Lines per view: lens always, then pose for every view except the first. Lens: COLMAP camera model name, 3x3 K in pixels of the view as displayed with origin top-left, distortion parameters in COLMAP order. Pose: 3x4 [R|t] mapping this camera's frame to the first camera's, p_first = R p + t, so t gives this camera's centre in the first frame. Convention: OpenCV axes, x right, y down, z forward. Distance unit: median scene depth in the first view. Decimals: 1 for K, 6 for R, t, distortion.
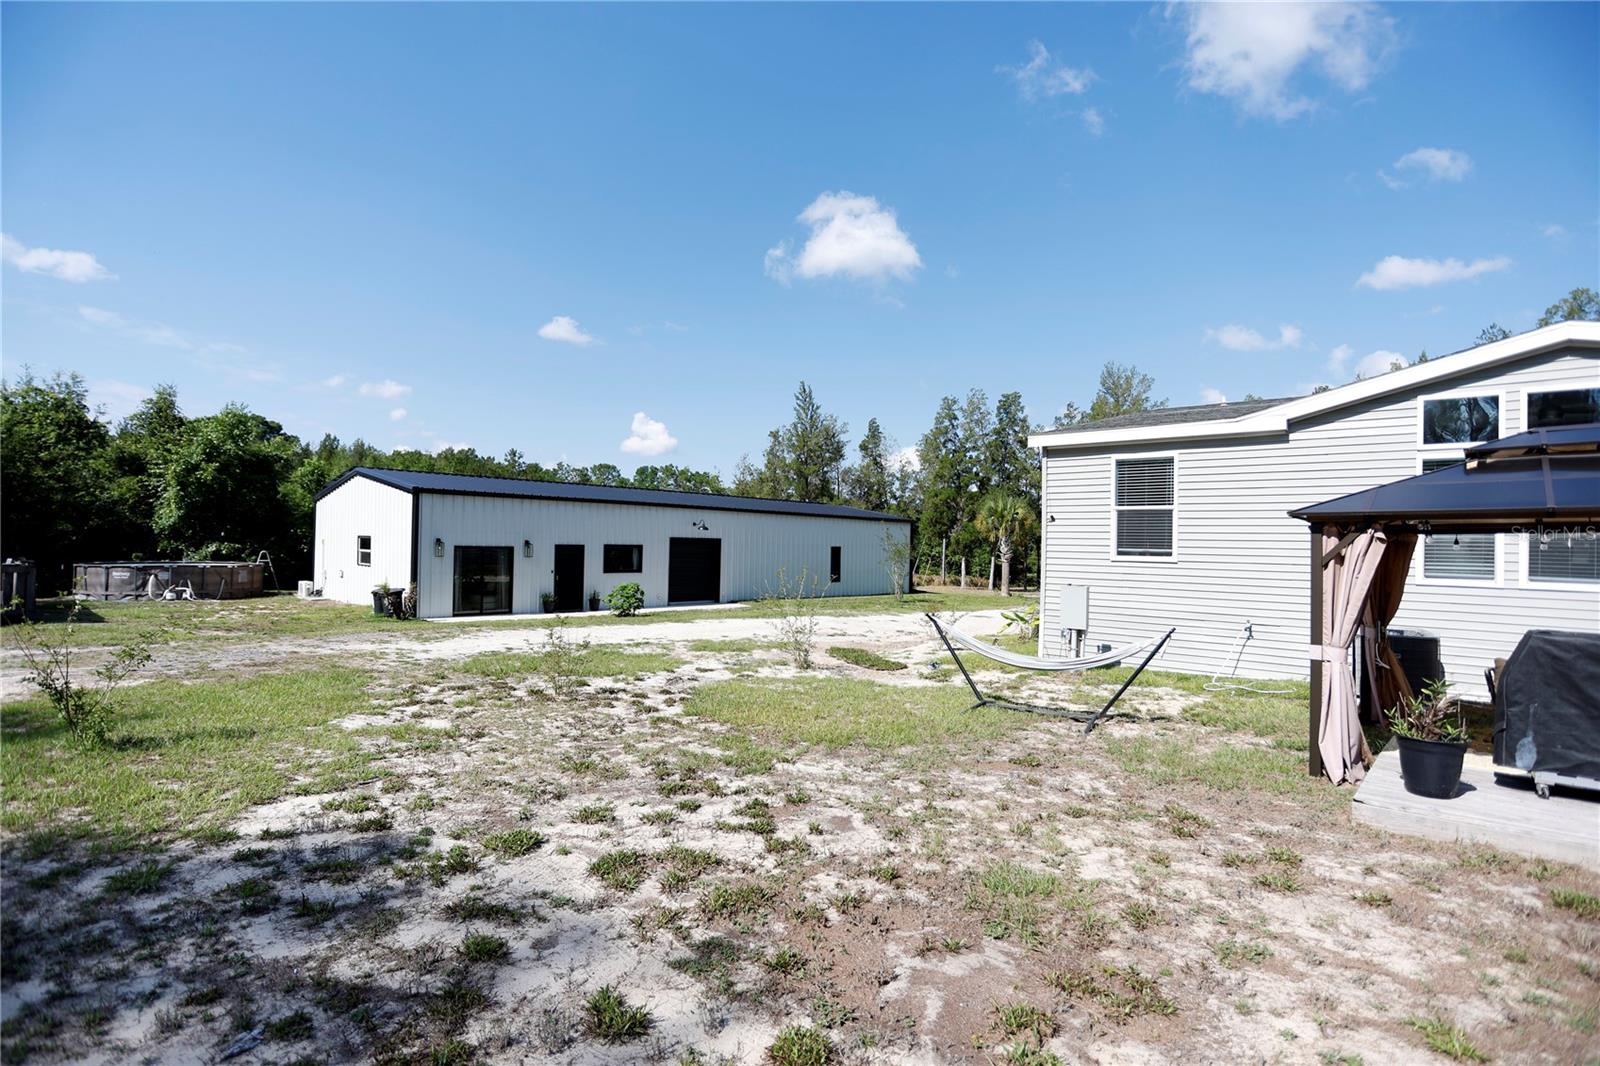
lens RADIAL K [[787.7, 0, 800.0], [0, 787.7, 533.0], [0, 0, 1]] dist [-0.065775, 0.028751]
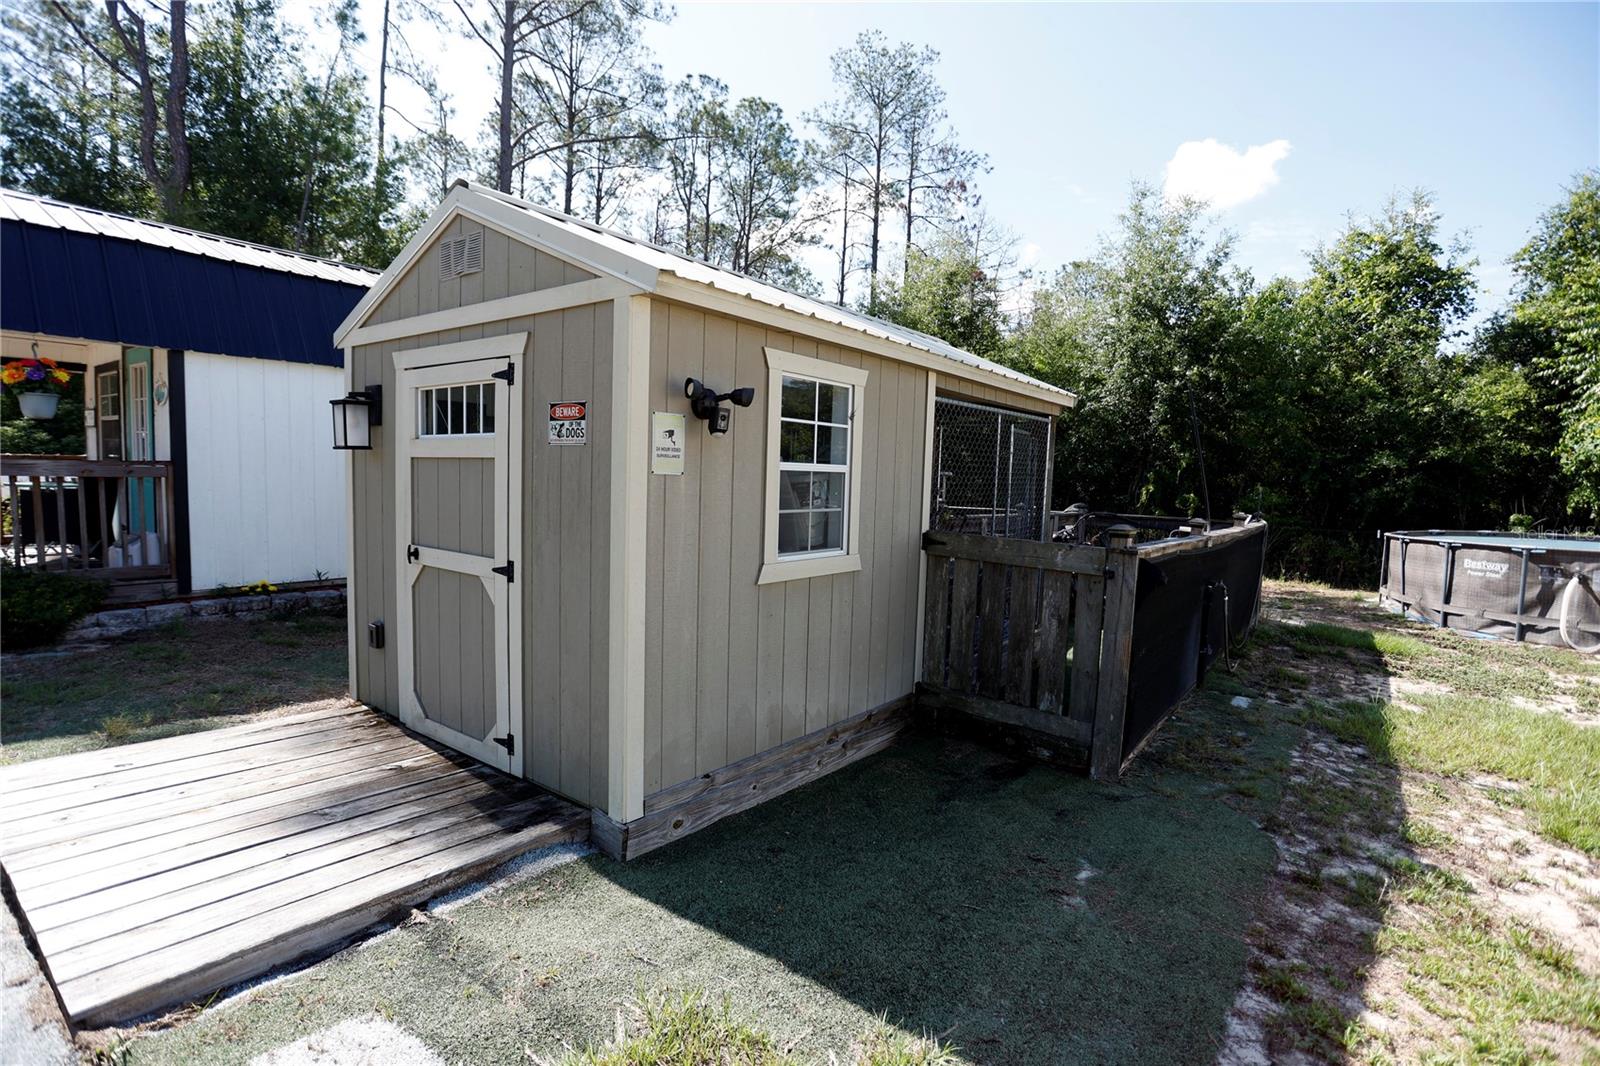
lens RADIAL K [[787.7, 0, 800.0], [0, 787.7, 533.0], [0, 0, 1]] dist [-0.065775, 0.028751]
pose [[0.112716, 0.061246, -0.991738, -0.452176], [-0.008387, 0.998122, 0.060687, 0.013359], [0.993592, 0.001477, 0.113018, 0.502339]]
